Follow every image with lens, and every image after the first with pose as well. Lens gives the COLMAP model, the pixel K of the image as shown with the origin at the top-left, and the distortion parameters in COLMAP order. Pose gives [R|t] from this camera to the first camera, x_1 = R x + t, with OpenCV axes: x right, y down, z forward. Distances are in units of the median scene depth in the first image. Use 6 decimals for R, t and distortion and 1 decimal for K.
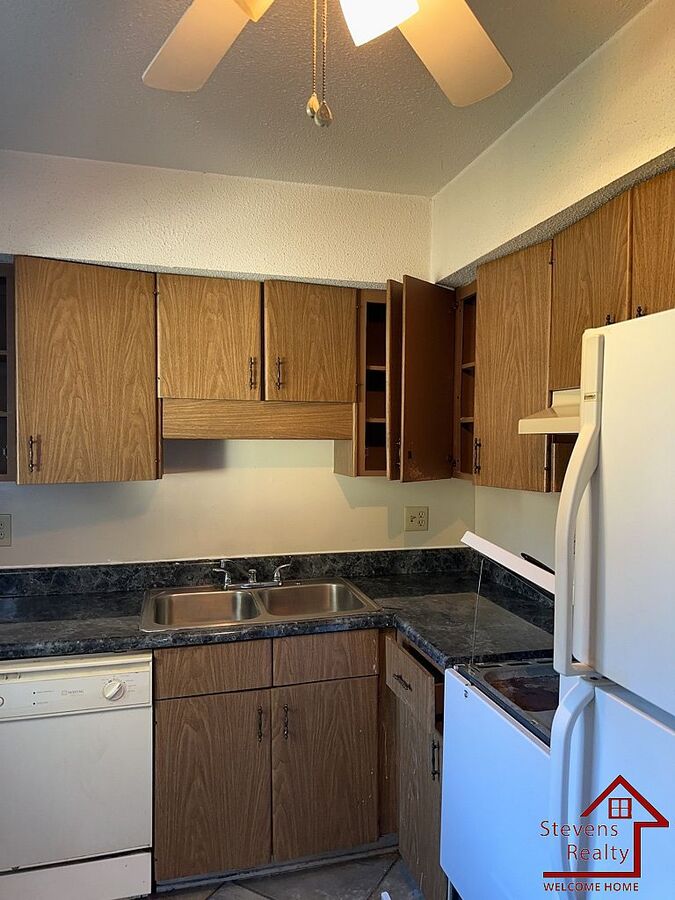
lens RADIAL K [[627.1, 0, 337.5], [0, 627.1, 450.0], [0, 0, 1]] dist [0.079697, -0.124251]
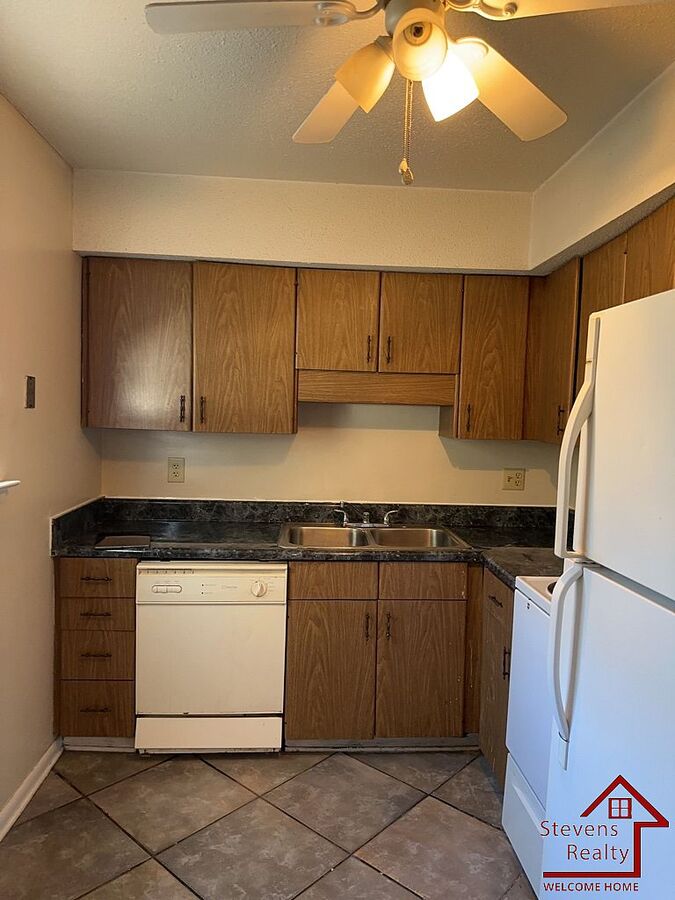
lens RADIAL K [[633.0, 0, 334.4], [0, 633.0, 456.1], [0, 0, 1]] dist [0.047902, -0.054941]
pose [[0.978197, 0.034835, -0.204739, 0.057628], [-0.026675, 0.998741, 0.042483, 0.035923], [0.205961, -0.036095, 0.977894, -0.230041]]
